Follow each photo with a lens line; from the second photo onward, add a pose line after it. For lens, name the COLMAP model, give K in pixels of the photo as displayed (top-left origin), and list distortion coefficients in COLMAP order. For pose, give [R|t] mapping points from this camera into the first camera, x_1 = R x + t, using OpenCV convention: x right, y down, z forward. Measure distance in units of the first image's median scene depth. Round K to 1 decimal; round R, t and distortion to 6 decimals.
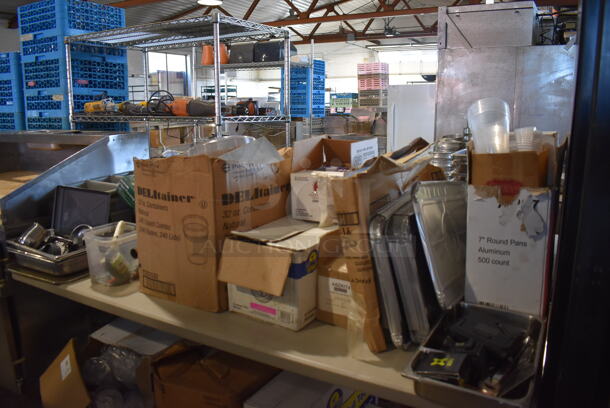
lens RADIAL K [[478.5, 0, 305.0], [0, 478.5, 204.0], [0, 0, 1]] dist [-0.046291, -0.004868]
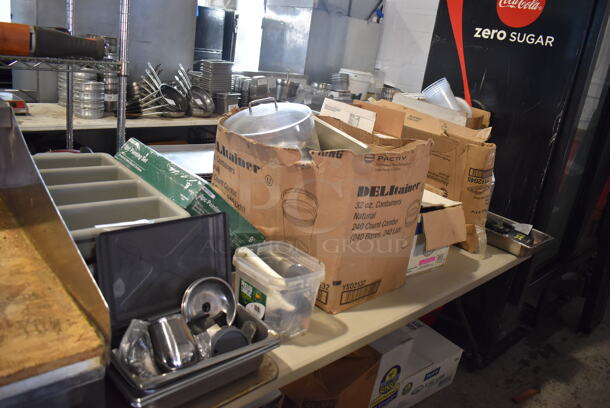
lens RADIAL K [[478.5, 0, 305.0], [0, 478.5, 204.0], [0, 0, 1]] dist [-0.046291, -0.004868]
pose [[0.262821, -0.252012, 0.931351, -1.184908], [0.048427, 0.967515, 0.248132, -0.221825], [-0.963628, -0.020112, 0.266488, 0.924962]]
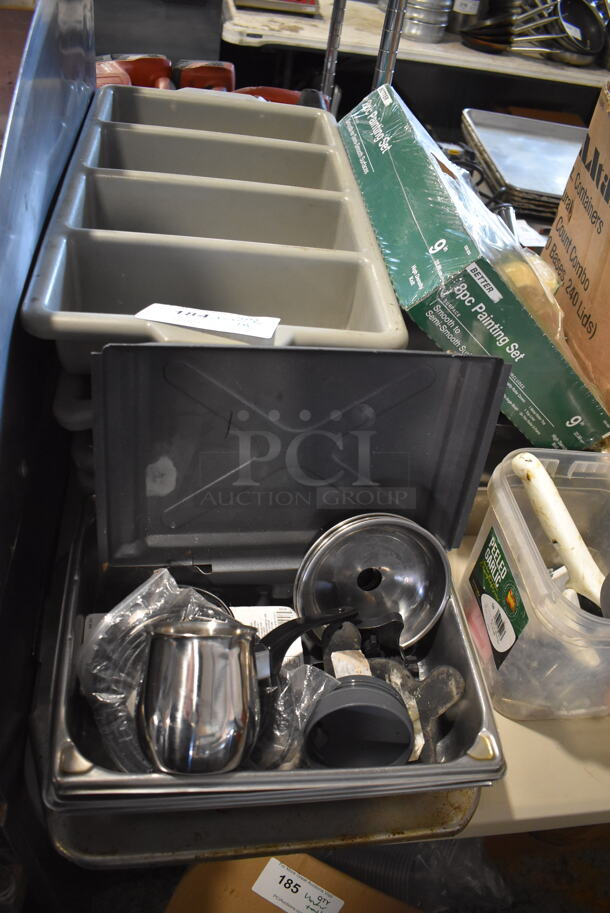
lens RADIAL K [[716.2, 0, 305.0], [0, 716.2, 456.5], [0, 0, 1]] dist [-0.046291, -0.004868]
pose [[0.773563, -0.317293, 0.548567, -0.819992], [-0.045603, 0.835515, 0.547571, -0.189575], [-0.632077, -0.448597, 0.631854, 1.049943]]
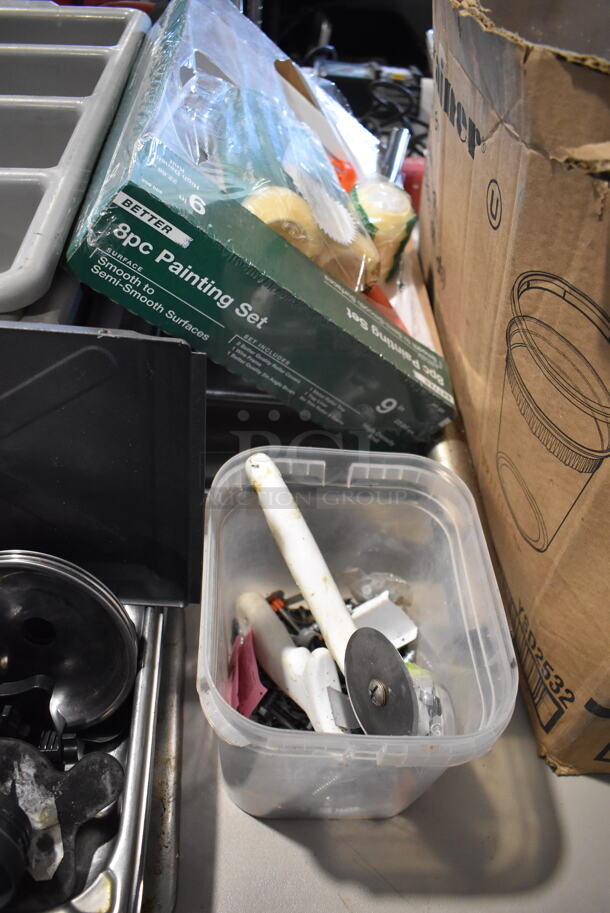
lens RADIAL K [[716.2, 0, 305.0], [0, 716.2, 456.5], [0, 0, 1]] dist [-0.046291, -0.004868]
pose [[0.844303, -0.349280, 0.406393, -0.573291], [0.063138, 0.817945, 0.571822, -0.134407], [-0.532133, -0.457132, 0.712646, 1.002445]]
